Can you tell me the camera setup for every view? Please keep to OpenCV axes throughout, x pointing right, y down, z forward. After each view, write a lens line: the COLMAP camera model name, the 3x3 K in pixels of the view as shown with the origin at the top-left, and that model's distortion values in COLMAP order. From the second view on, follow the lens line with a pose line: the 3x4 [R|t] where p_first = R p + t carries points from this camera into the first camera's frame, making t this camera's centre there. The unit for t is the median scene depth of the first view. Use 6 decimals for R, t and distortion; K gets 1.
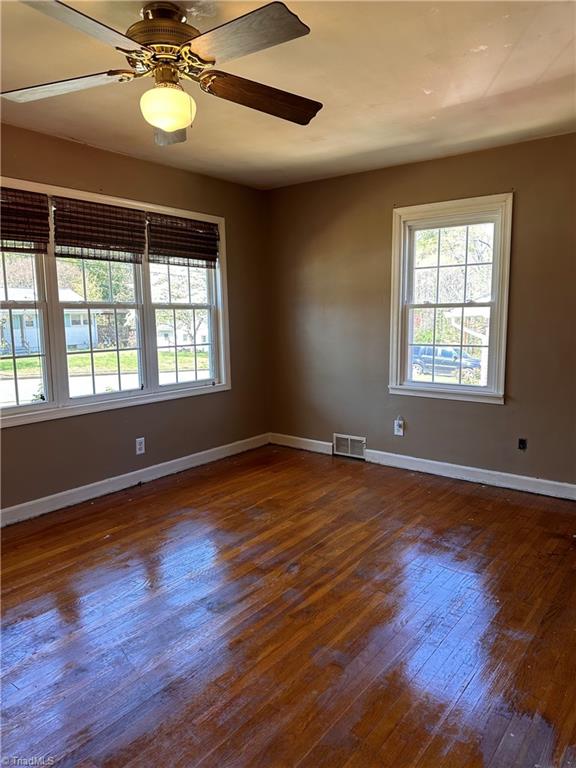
lens RADIAL K [[536.9, 0, 295.6], [0, 536.9, 383.8], [0, 0, 1]] dist [0.031122, -0.001654]
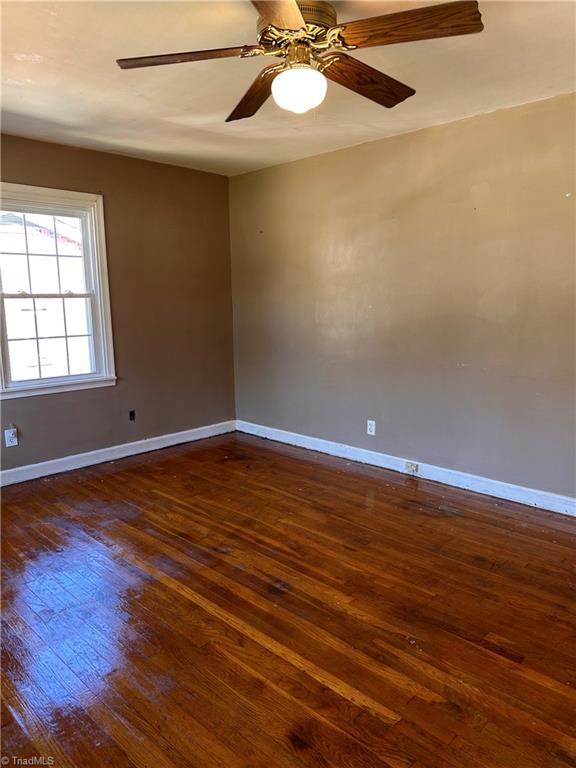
lens RADIAL K [[536.9, 0, 292.4], [0, 536.9, 389.0], [0, 0, 1]] dist [0.031122, -0.001654]
pose [[0.107233, -0.161431, 0.981041, -0.708619], [0.139060, 0.979466, 0.145972, -0.069575], [-0.984461, 0.120770, 0.127480, 0.515520]]
